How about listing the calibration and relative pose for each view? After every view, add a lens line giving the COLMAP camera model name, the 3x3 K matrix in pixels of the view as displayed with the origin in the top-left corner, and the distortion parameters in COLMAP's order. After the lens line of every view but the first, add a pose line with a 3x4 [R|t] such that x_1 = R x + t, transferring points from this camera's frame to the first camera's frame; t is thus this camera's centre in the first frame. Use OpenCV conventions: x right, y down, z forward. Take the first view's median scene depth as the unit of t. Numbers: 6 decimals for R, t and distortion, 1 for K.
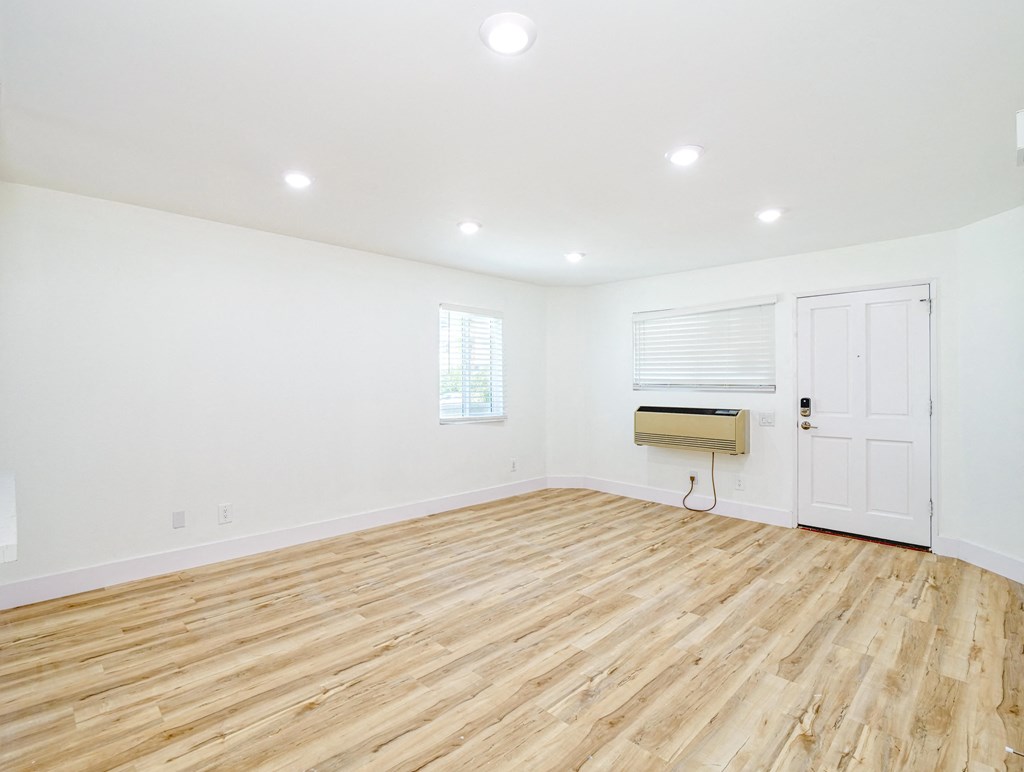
lens RADIAL K [[497.4, 0, 512.0], [0, 497.4, 386.0], [0, 0, 1]] dist [-0.004744, -0.001420]
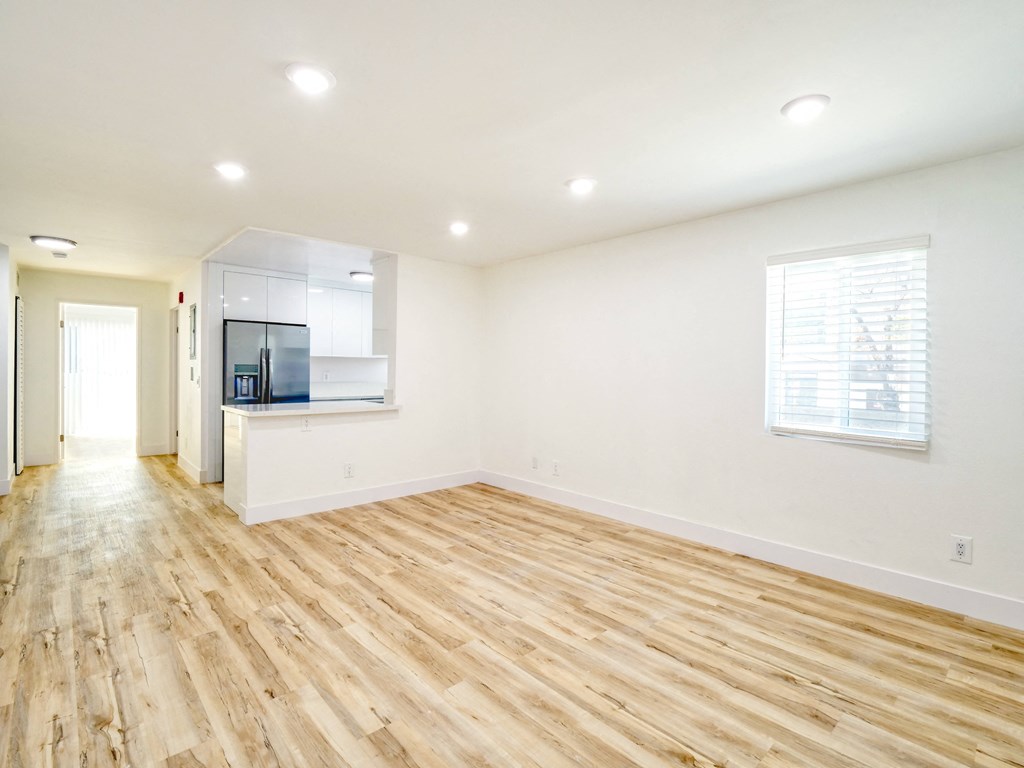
lens RADIAL K [[496.0, 0, 510.5], [0, 496.0, 400.7], [0, 0, 1]] dist [-0.002896, 0.000811]
pose [[-0.044235, 0.061872, -0.997103, 0.786251], [-0.013855, 0.997946, 0.062539, -0.010908], [0.998925, 0.016581, -0.043287, 0.959513]]
